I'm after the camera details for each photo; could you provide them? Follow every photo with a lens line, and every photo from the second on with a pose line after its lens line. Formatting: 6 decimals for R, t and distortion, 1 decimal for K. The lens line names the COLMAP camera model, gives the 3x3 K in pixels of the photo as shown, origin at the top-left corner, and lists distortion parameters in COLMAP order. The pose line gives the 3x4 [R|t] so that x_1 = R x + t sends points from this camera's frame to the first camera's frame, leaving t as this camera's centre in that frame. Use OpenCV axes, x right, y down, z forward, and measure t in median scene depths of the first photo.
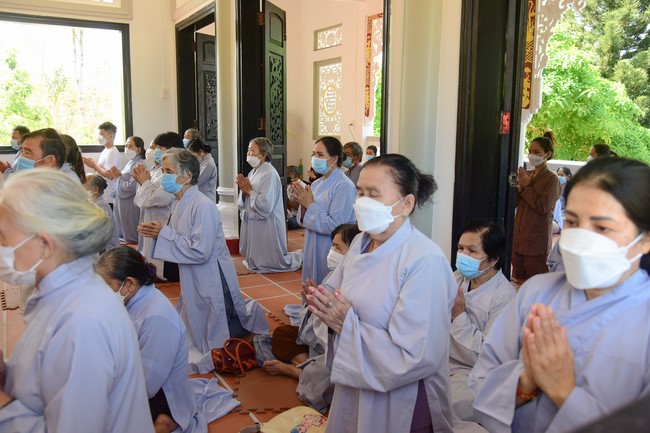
lens RADIAL K [[577.3, 0, 325.0], [0, 577.3, 216.4], [0, 0, 1]] dist [-0.011220, 0.005096]
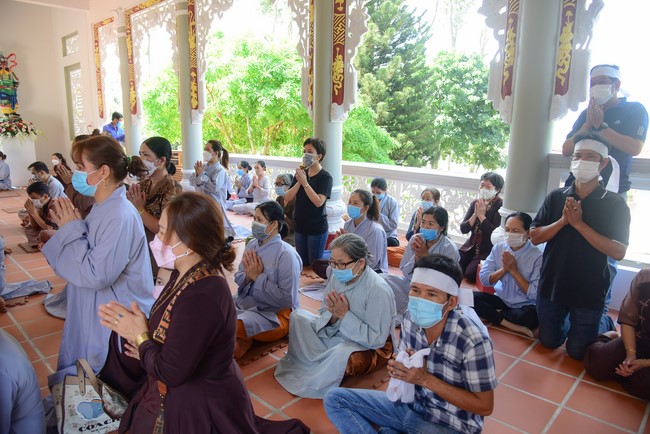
lens RADIAL K [[464.6, 0, 324.4], [0, 464.6, 215.9], [0, 0, 1]] dist [-0.005778, 0.001895]
pose [[0.963220, -0.058086, 0.262359, 0.221181], [0.049711, 0.998023, 0.038453, -0.002165], [-0.264074, -0.023997, 0.964204, 0.041167]]
